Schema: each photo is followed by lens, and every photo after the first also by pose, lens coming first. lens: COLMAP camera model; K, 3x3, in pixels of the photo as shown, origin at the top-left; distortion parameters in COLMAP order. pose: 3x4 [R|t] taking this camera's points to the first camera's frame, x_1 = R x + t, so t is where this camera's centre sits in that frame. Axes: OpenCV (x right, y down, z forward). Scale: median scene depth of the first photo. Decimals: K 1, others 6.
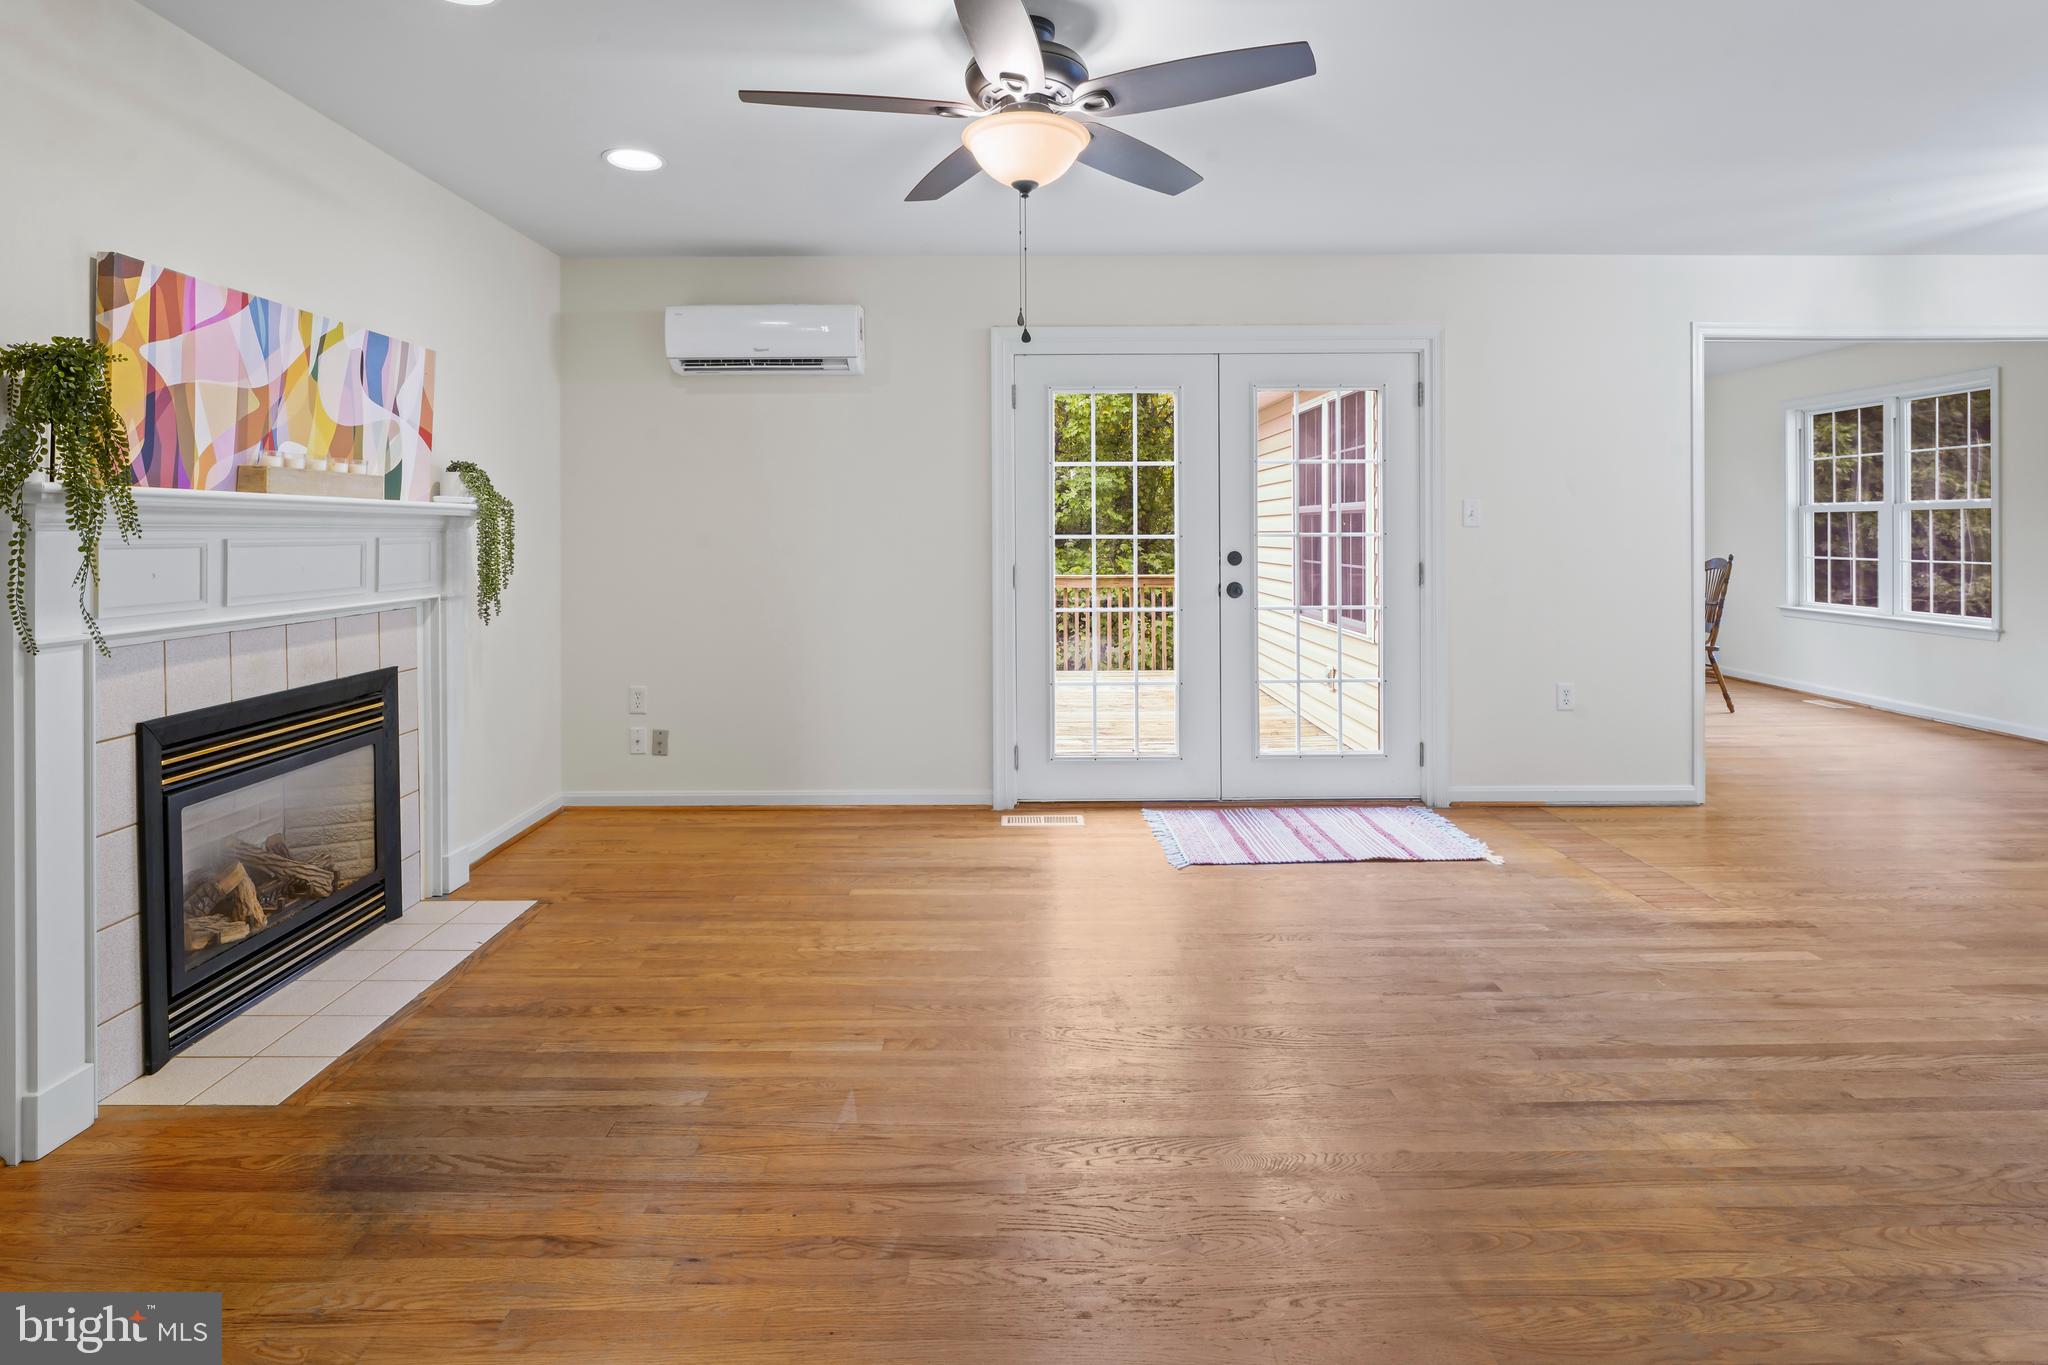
lens RADIAL K [[1026.3, 0, 1024.5], [0, 1026.3, 533.7], [0, 0, 1]] dist [-0.019368, 0.014825]
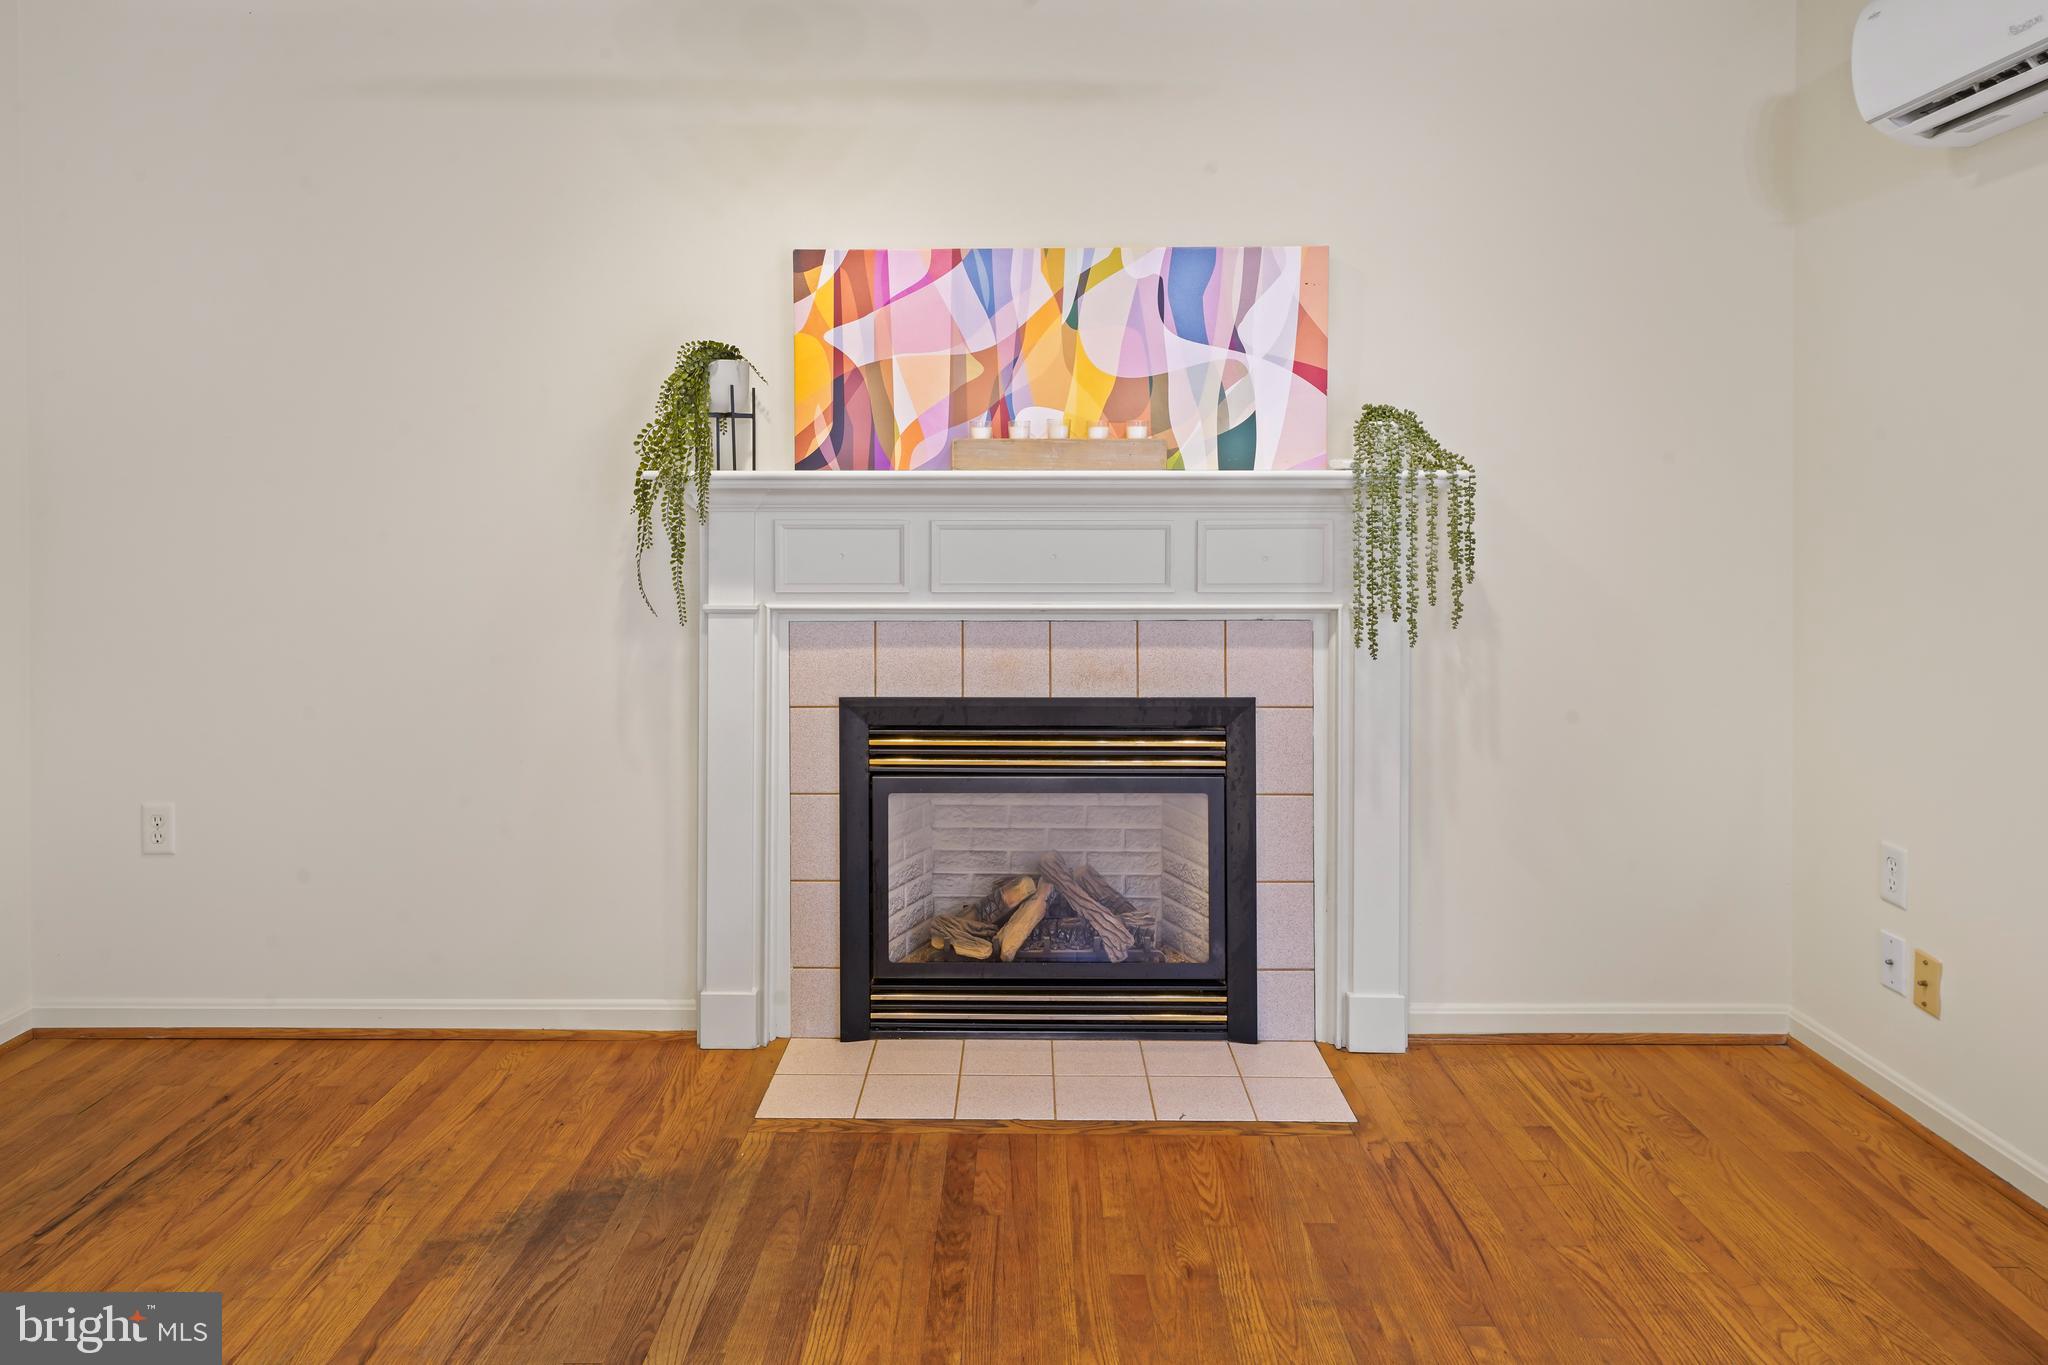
lens RADIAL K [[1316.4, 0, 1017.2], [0, 1316.4, 516.9], [0, 0, 1]] dist [0.009194, 0.003284]
pose [[-0.025875, 0.019453, -0.999476, 0.392747], [-0.001130, 0.999809, 0.019488, -0.020167], [0.999665, 0.001633, -0.025848, 1.041992]]
